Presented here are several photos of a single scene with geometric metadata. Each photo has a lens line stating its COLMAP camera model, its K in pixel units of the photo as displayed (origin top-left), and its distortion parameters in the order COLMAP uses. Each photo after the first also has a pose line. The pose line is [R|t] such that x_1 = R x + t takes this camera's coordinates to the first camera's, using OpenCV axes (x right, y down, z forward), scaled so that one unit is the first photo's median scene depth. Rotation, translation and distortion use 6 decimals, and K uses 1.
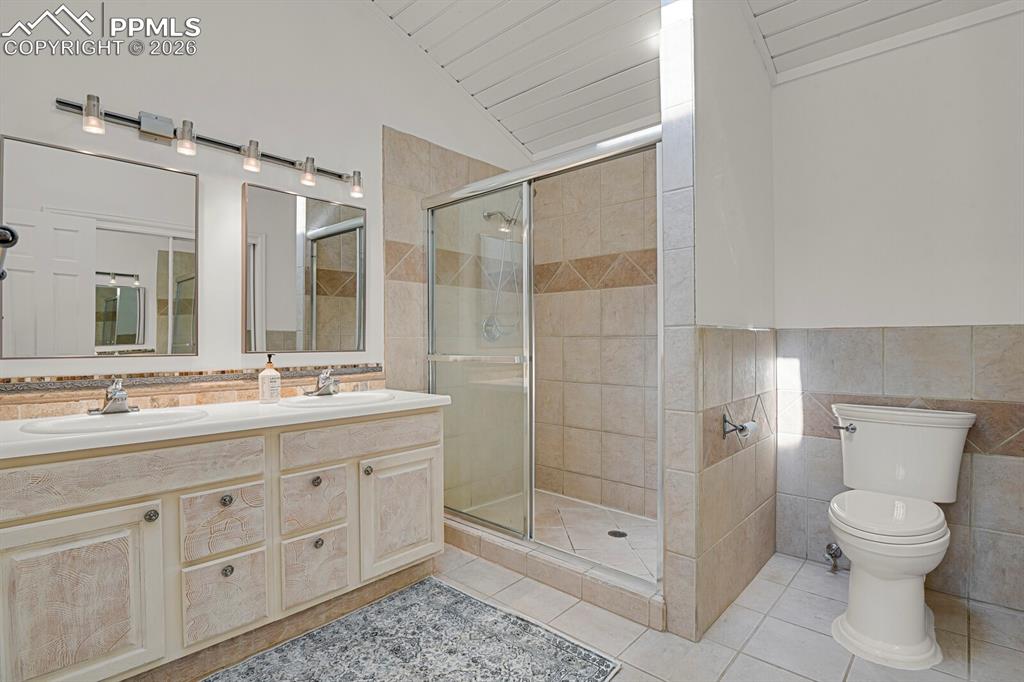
lens RADIAL K [[504.0, 0, 518.0], [0, 504.0, 341.3], [0, 0, 1]] dist [-0.024660, -0.002045]
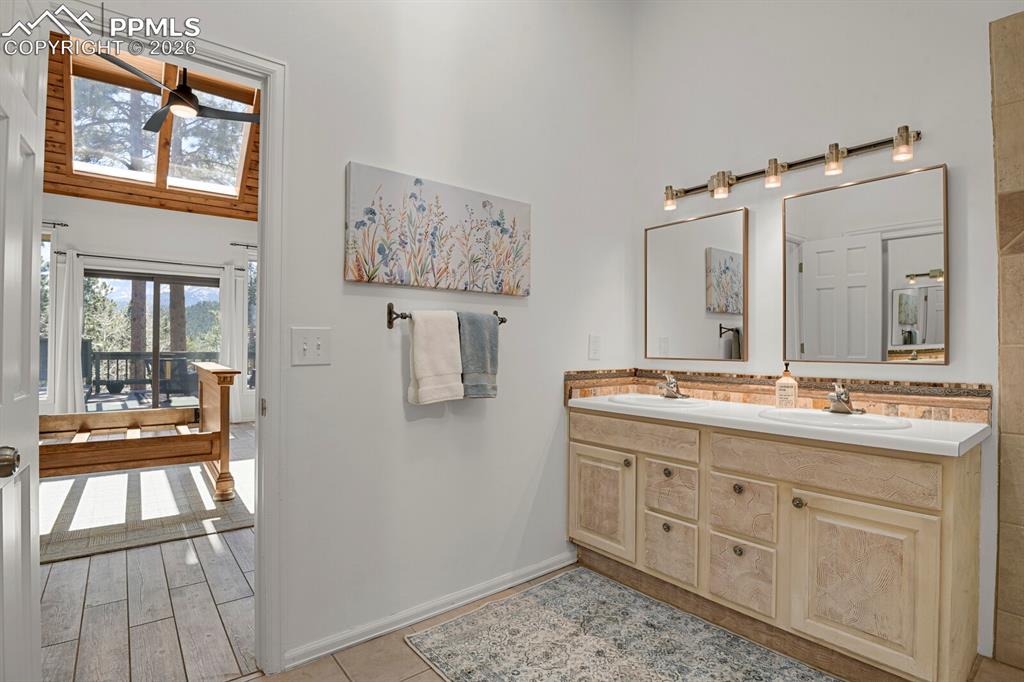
lens RADIAL K [[504.0, 0, 518.0], [0, 504.0, 341.3], [0, 0, 1]] dist [-0.024660, -0.002045]
pose [[-0.157975, -0.008416, -0.987407, 0.606765], [-0.005706, 0.999955, -0.007610, -0.006371], [0.987427, 0.004432, -0.158016, 0.656268]]
